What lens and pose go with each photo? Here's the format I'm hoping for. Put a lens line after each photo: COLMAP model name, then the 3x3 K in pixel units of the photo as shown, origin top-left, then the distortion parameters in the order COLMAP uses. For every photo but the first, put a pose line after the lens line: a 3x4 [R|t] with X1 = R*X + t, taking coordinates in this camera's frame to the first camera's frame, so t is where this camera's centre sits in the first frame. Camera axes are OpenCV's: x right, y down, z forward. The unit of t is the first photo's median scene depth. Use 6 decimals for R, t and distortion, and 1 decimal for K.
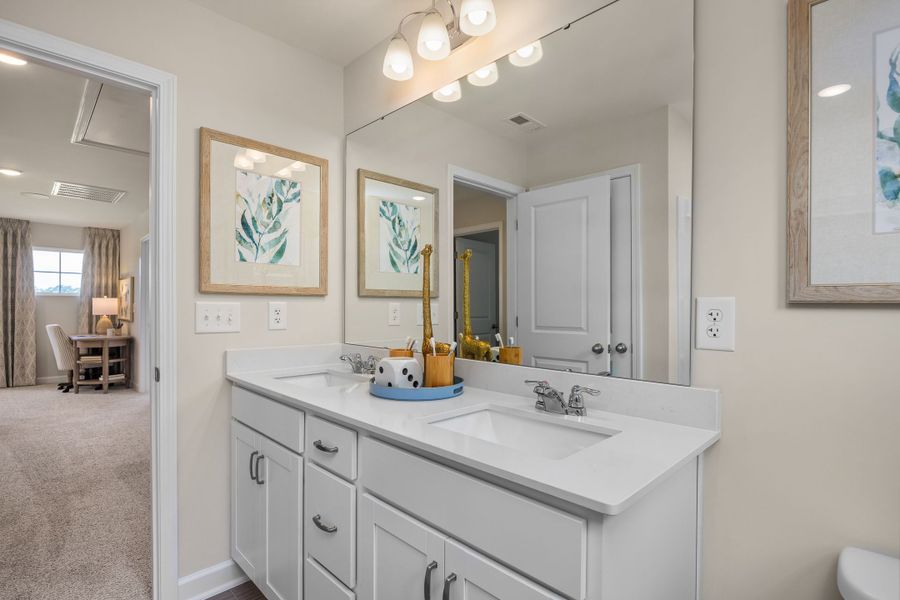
lens RADIAL K [[440.7, 0, 450.0], [0, 440.7, 300.0], [0, 0, 1]] dist [-0.001182, -0.000391]
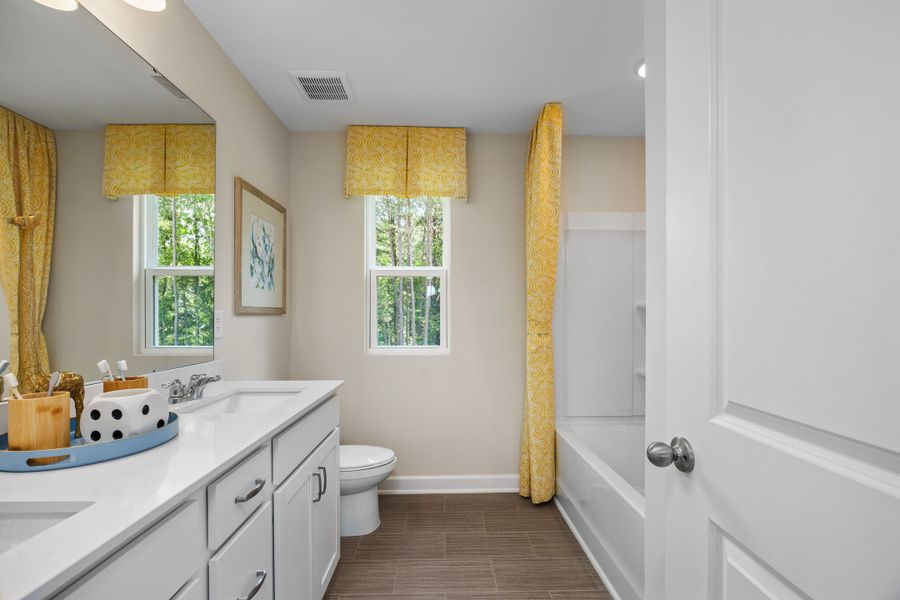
lens RADIAL K [[409.2, 0, 450.2], [0, 409.2, 316.0], [0, 0, 1]] dist [-0.000196, -0.000033]
pose [[-0.731215, -0.000845, 0.682146, -1.295174], [-0.005066, 0.999978, -0.004192, 0.020060], [-0.682128, -0.006521, -0.731204, 1.596167]]
